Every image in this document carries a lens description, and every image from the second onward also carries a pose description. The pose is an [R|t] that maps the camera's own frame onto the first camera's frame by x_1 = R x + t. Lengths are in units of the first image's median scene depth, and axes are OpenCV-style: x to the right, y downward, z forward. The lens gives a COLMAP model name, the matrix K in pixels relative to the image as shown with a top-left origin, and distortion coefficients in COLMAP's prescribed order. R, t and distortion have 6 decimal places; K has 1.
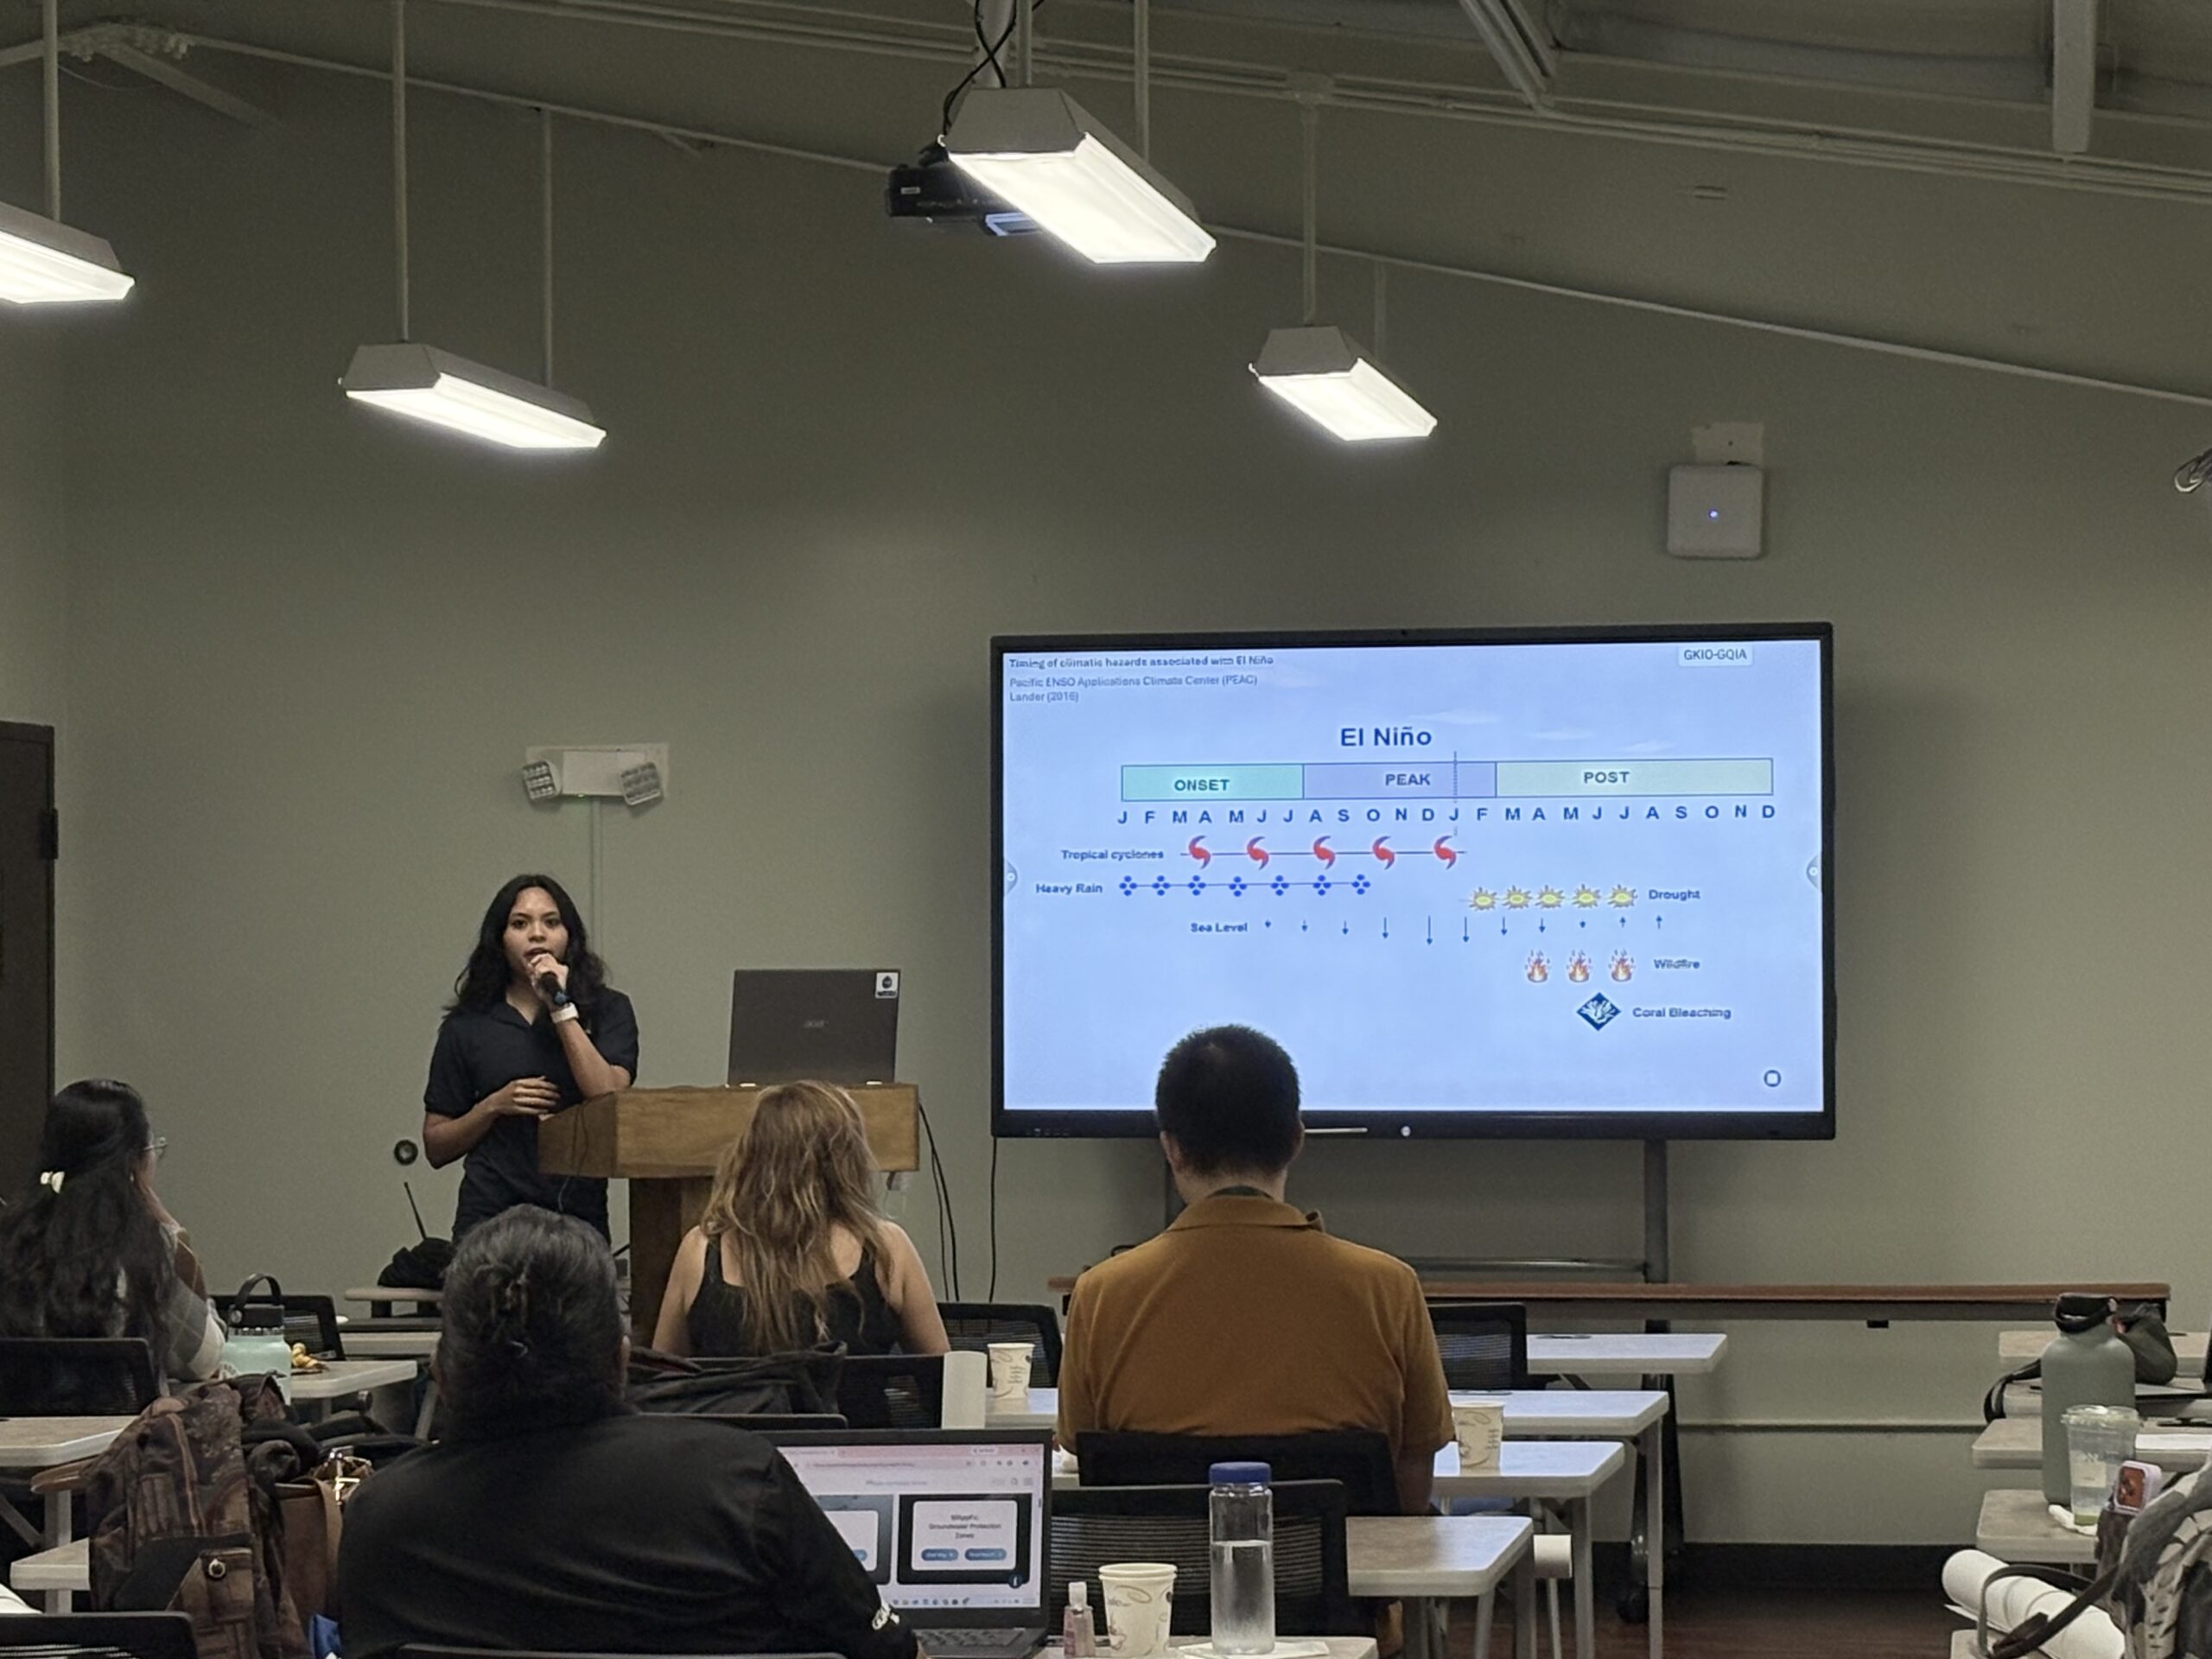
lens RADIAL K [[5751.2, 0, 1088.4], [0, 5751.2, 852.2], [0, 0, 1]] dist [0.177710, 0.000000]
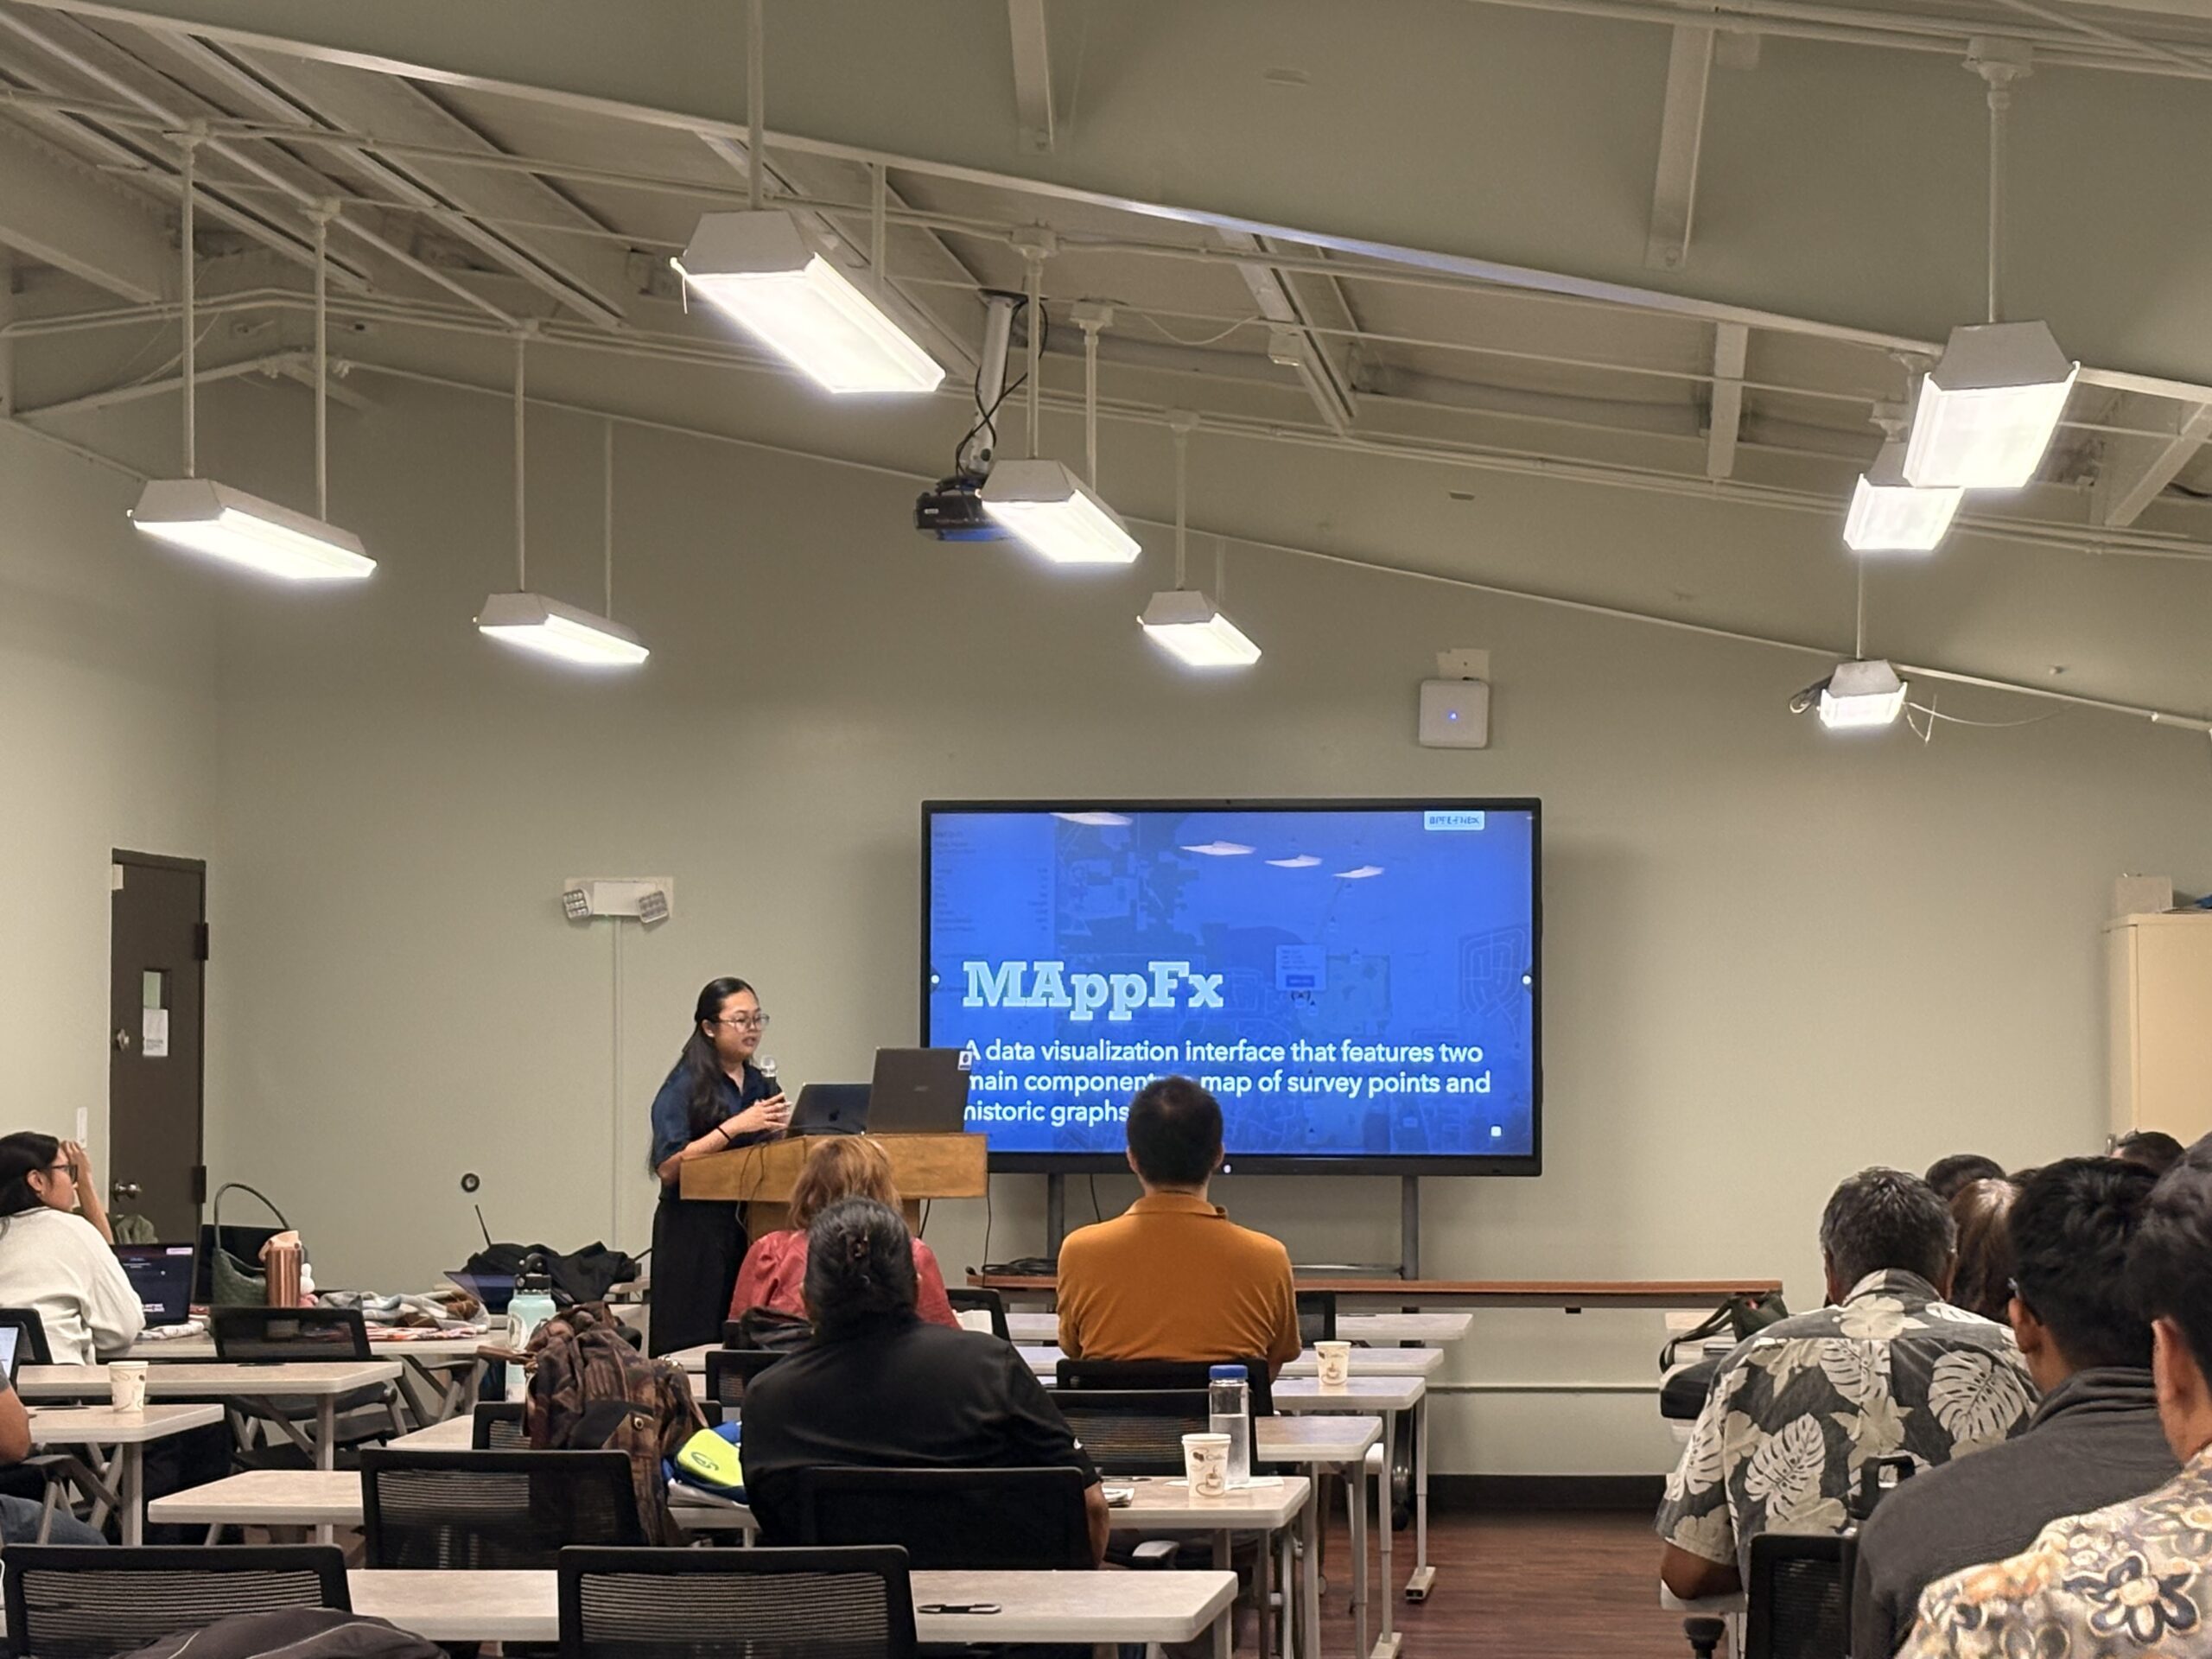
lens RADIAL K [[4978.0, 0, 1127.2], [0, 4978.0, 840.5], [0, 0, 1]] dist [0.142397, 0.000000]
pose [[0.998241, 0.008817, 0.058626, -0.040304], [-0.007673, 0.999776, -0.019709, -0.006042], [-0.058787, 0.019225, 0.998085, -0.183161]]
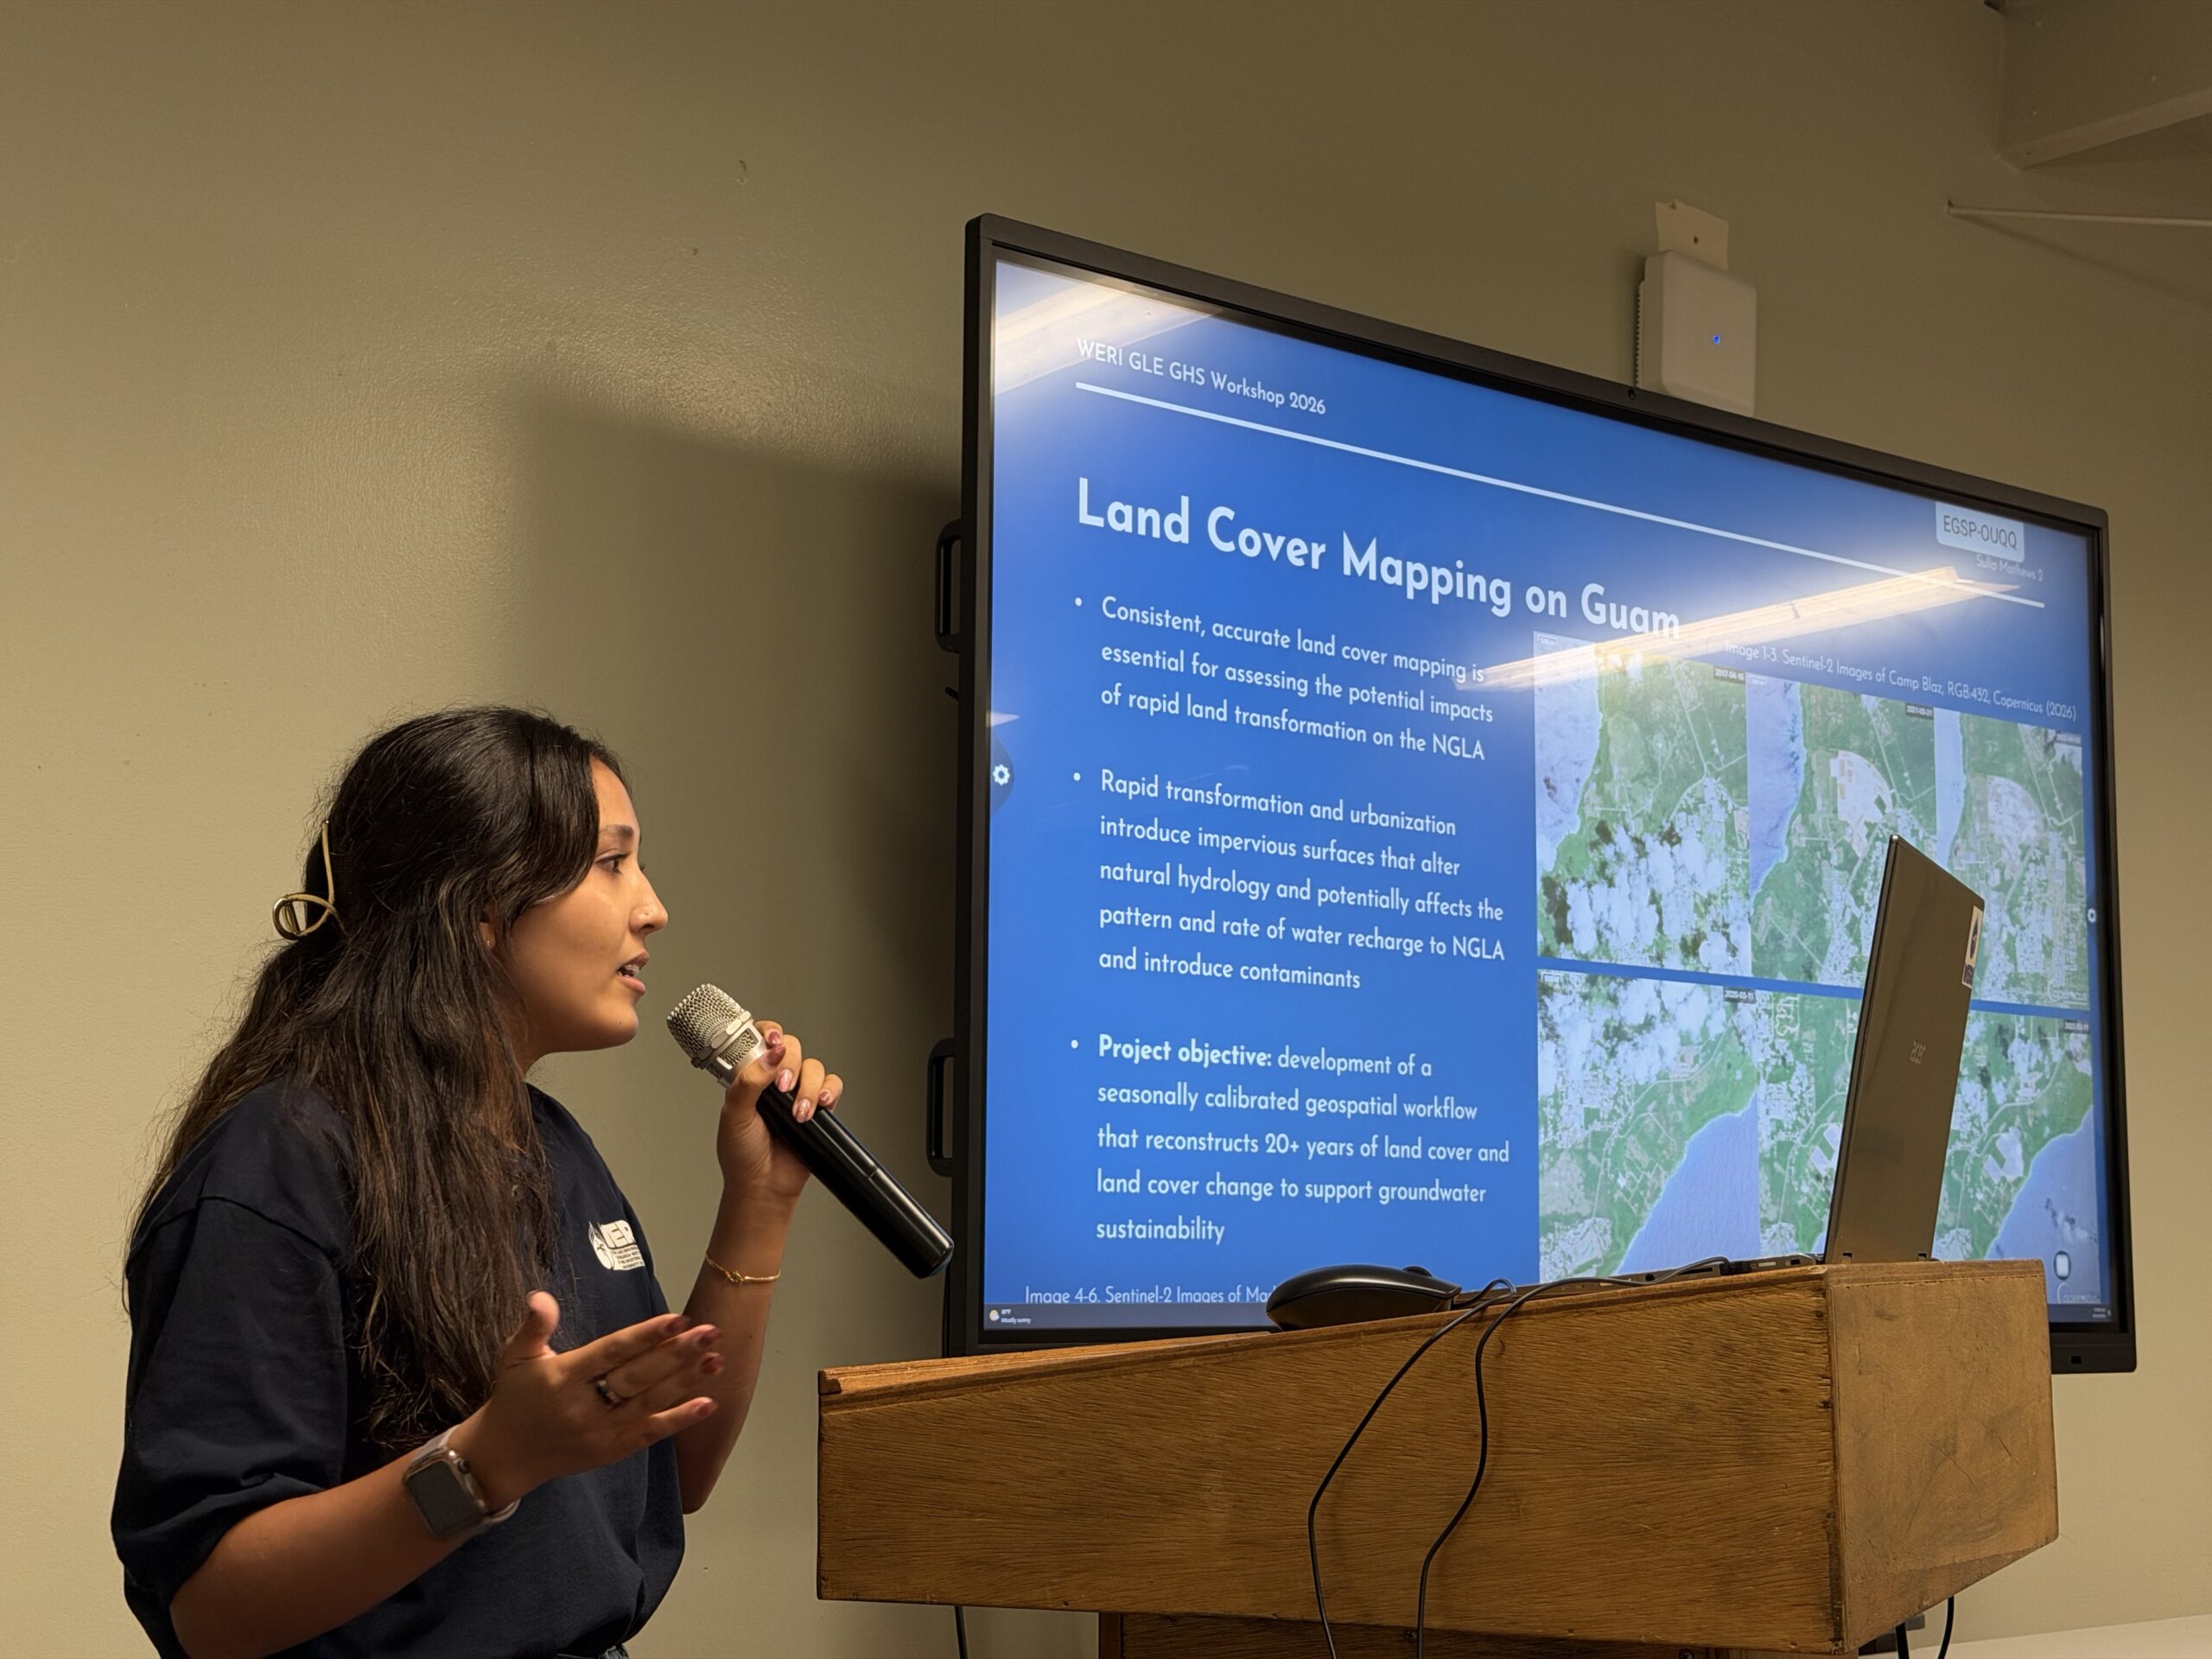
lens RADIAL K [[3143.5, 0, 1105.1], [0, 3143.5, 830.1], [0, 0, 1]] dist [0.121970, 0.000000]
pose [[0.637874, 0.114024, 0.761653, -0.199501], [-0.026390, 0.991634, -0.126352, 0.040598], [-0.769688, 0.060496, 0.635547, 0.916762]]
